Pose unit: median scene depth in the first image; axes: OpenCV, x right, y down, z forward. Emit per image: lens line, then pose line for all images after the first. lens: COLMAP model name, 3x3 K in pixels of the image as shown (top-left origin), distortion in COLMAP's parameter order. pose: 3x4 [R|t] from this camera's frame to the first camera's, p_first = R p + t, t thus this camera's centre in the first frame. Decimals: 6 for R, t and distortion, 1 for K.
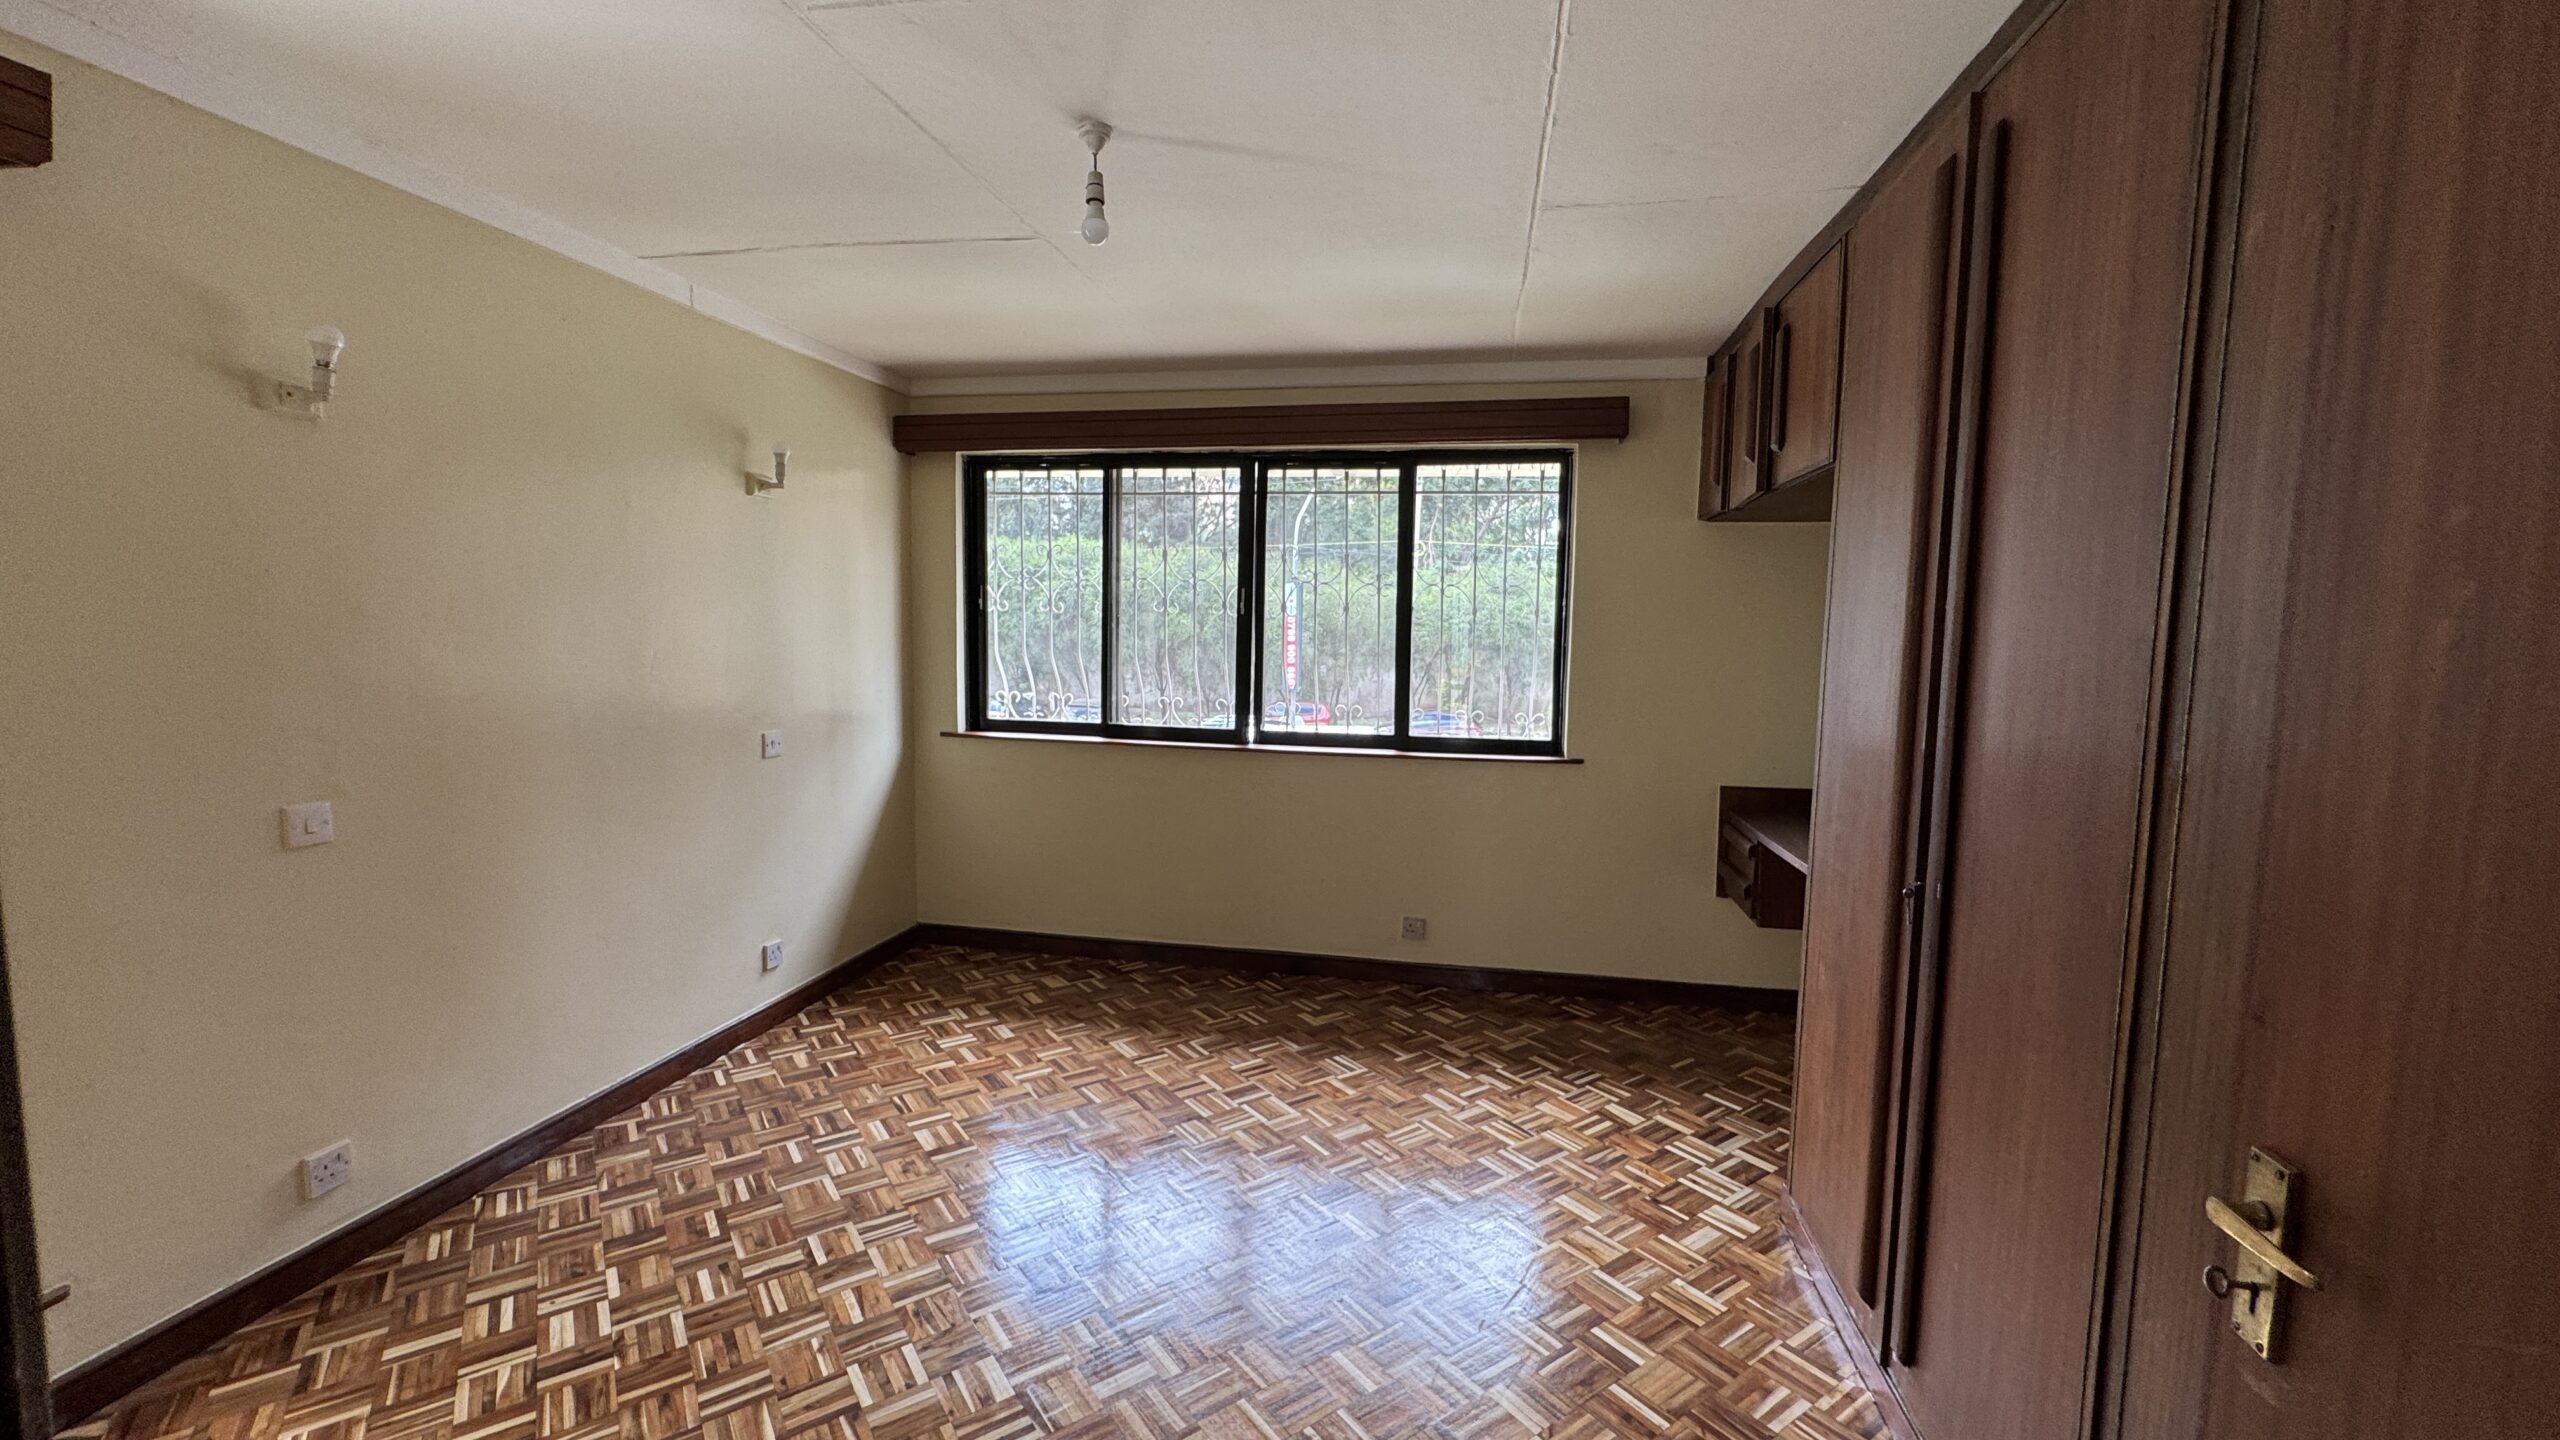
lens RADIAL K [[1021.6, 0, 1287.8], [0, 1021.6, 721.6], [0, 0, 1]] dist [-0.001152, -0.000095]
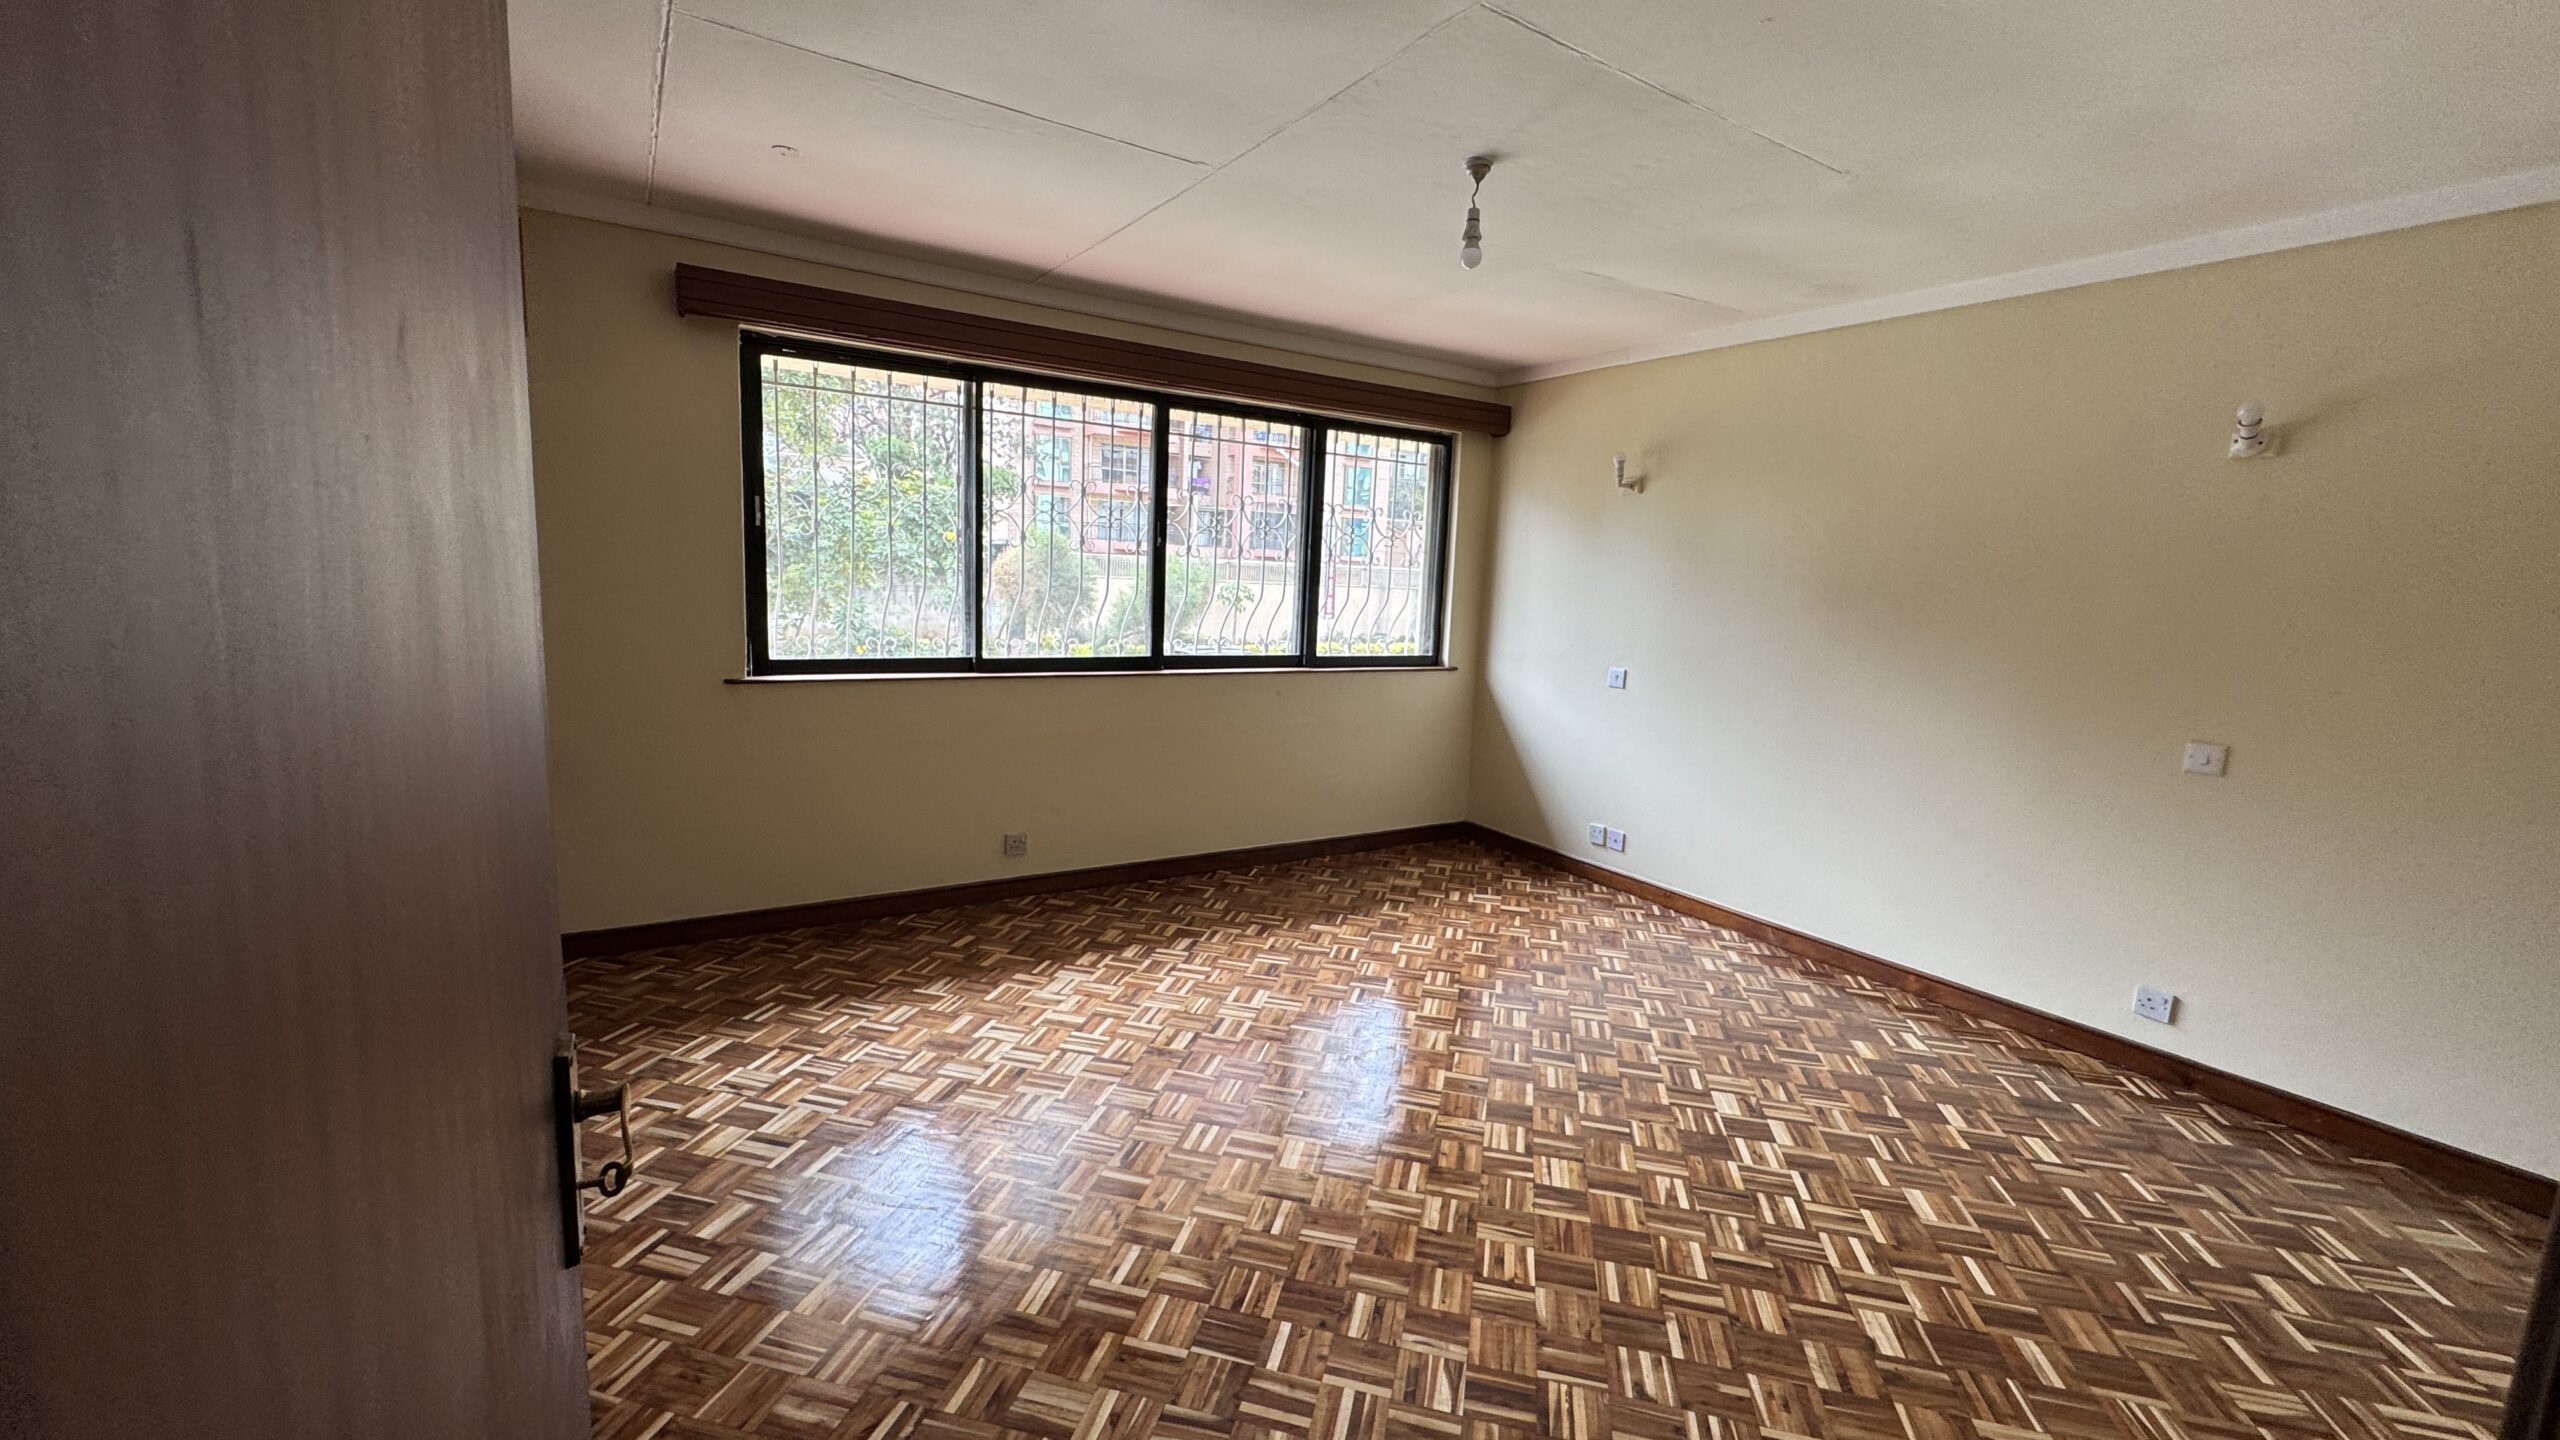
lens RADIAL K [[1021.6, 0, 1298.1], [0, 1021.6, 695.5], [0, 0, 1]] dist [-0.001152, -0.000095]
pose [[0.722696, -0.072946, 0.687306, -0.676444], [0.030443, 0.996809, 0.073785, -0.026130], [-0.690495, -0.032401, 0.722611, 0.133098]]
